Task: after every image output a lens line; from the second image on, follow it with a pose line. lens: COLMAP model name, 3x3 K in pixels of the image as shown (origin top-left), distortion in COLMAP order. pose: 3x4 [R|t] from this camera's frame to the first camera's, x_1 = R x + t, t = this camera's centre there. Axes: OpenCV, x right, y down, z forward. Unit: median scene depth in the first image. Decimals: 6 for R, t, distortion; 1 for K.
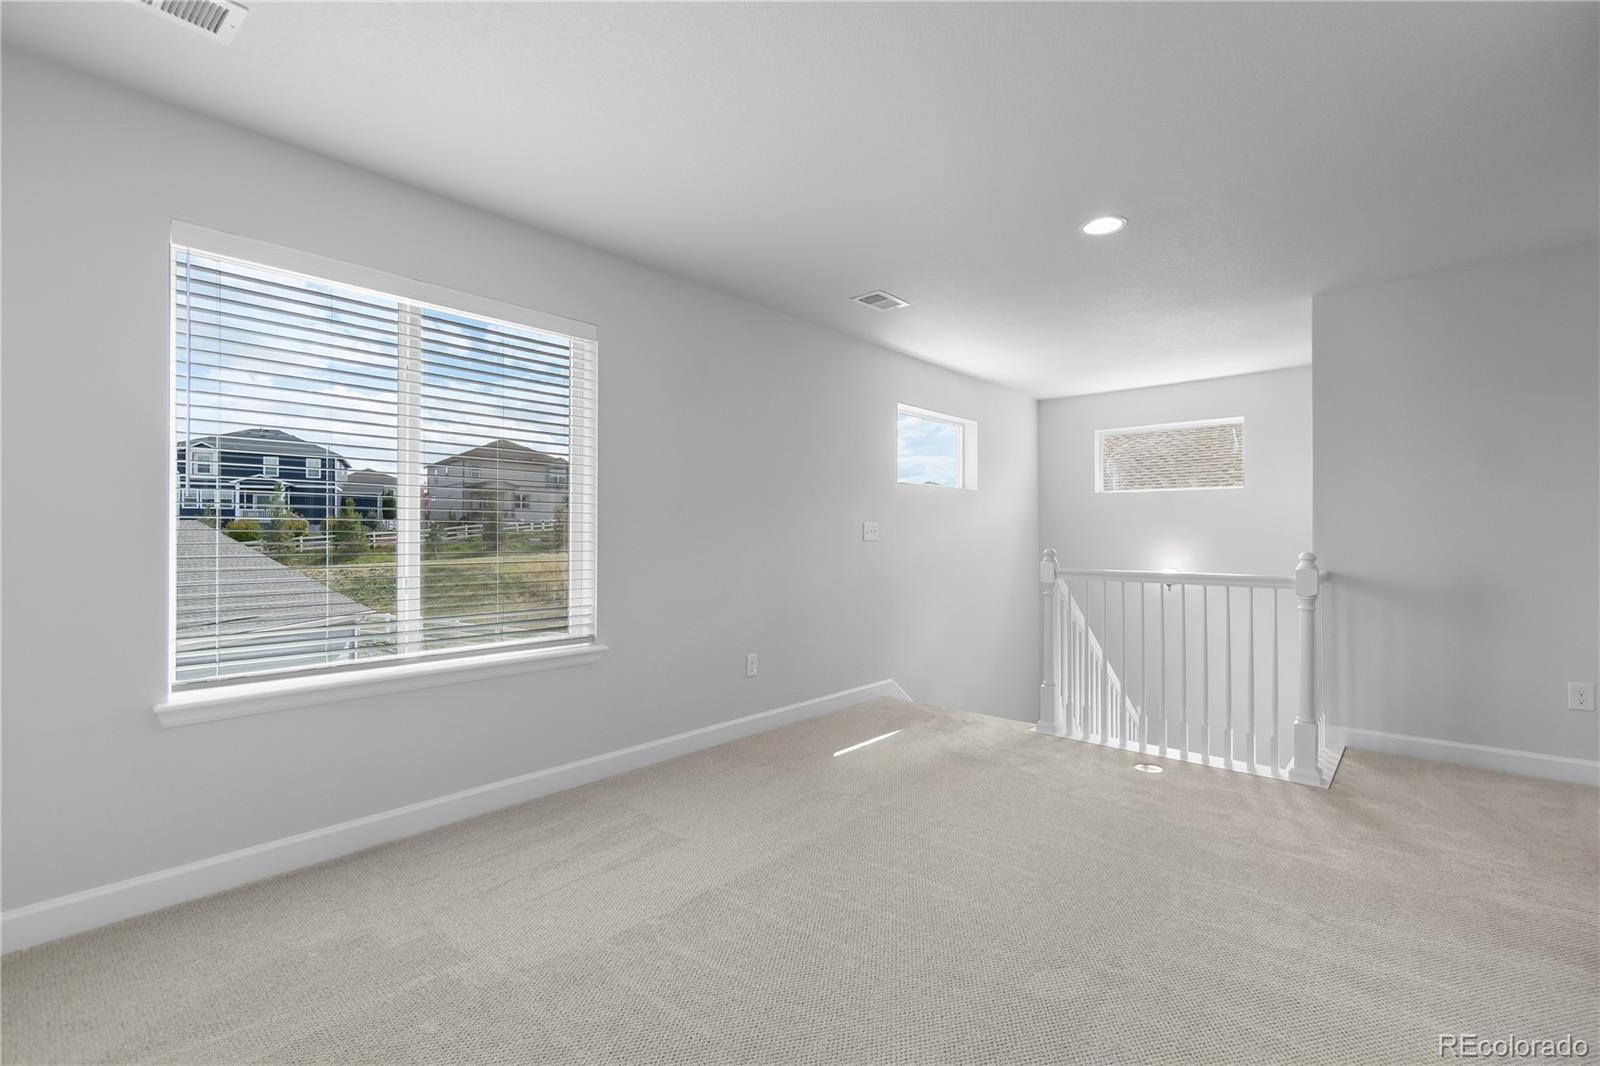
lens RADIAL K [[699.2, 0, 799.7], [0, 699.2, 537.0], [0, 0, 1]] dist [-0.002575, 0.000365]
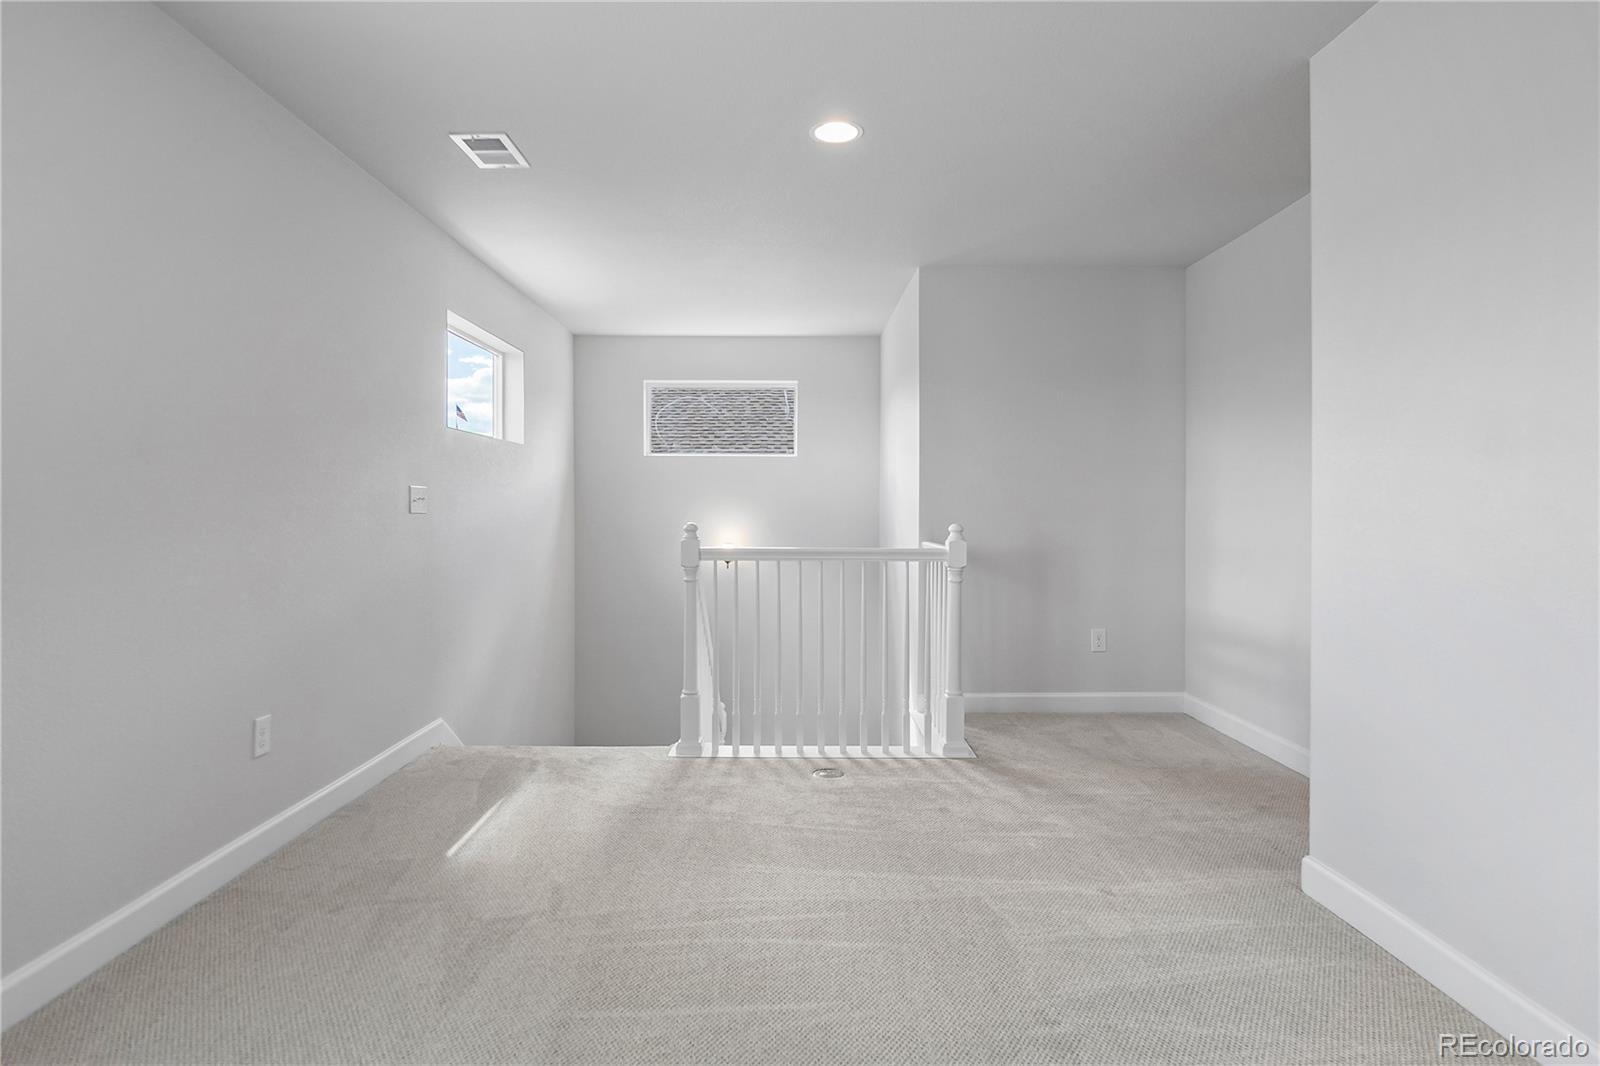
lens RADIAL K [[853.2, 0, 798.2], [0, 853.2, 511.2], [0, 0, 1]] dist [0.000576, -0.000075]
pose [[0.746356, -0.002147, 0.665544, -0.231303], [-0.000330, 0.999993, 0.003596, 0.000435], [-0.665547, -0.002903, 0.746350, 0.230341]]
